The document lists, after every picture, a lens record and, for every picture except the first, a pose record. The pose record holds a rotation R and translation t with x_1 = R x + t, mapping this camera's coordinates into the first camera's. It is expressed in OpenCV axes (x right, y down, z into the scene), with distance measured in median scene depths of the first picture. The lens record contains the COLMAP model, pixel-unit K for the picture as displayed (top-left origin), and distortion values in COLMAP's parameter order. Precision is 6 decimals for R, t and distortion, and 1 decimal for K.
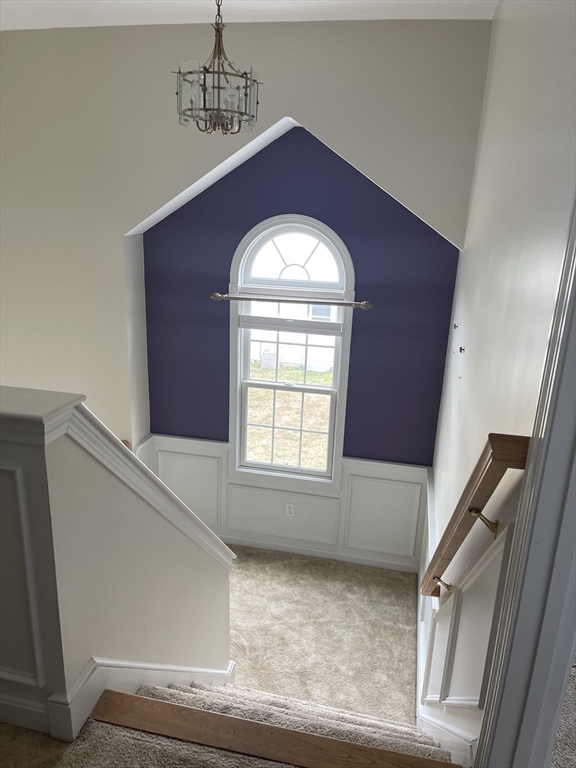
lens RADIAL K [[581.1, 0, 287.2], [0, 581.1, 390.9], [0, 0, 1]] dist [0.060707, -0.050073]
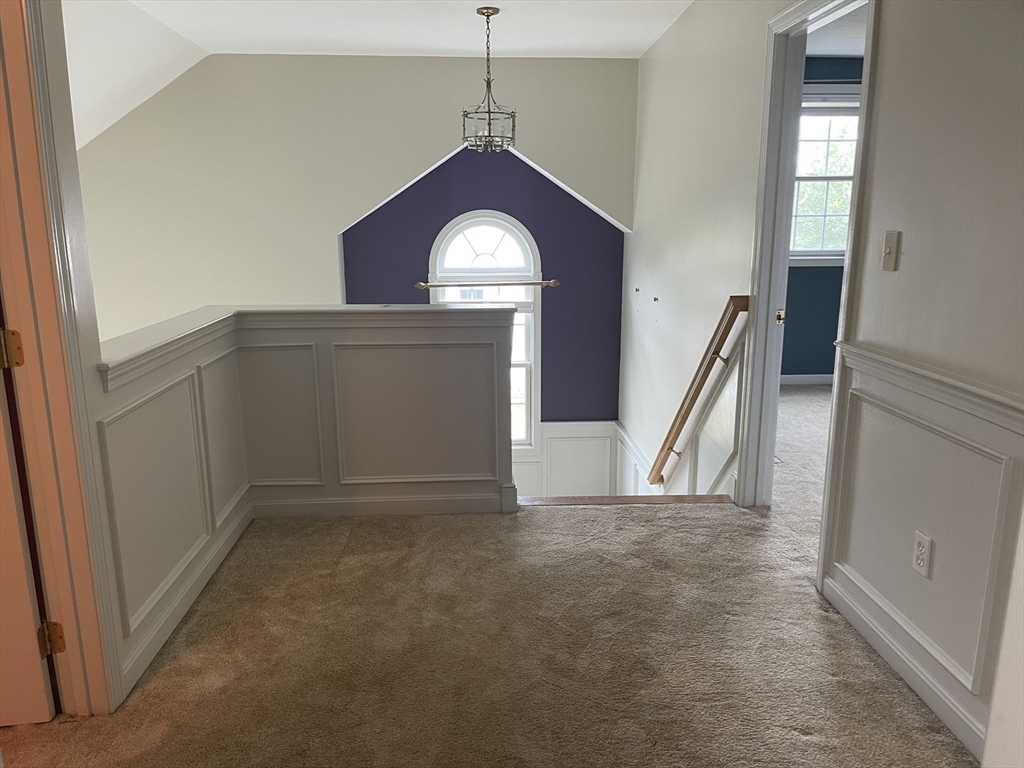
lens RADIAL K [[774.8, 0, 511.8], [0, 774.8, 380.7], [0, 0, 1]] dist [0.060707, -0.050073]
pose [[0.962706, -0.094414, 0.253540, -0.347963], [0.116497, 0.990467, -0.073514, 0.146911], [-0.244183, 0.100309, 0.964527, -0.447256]]
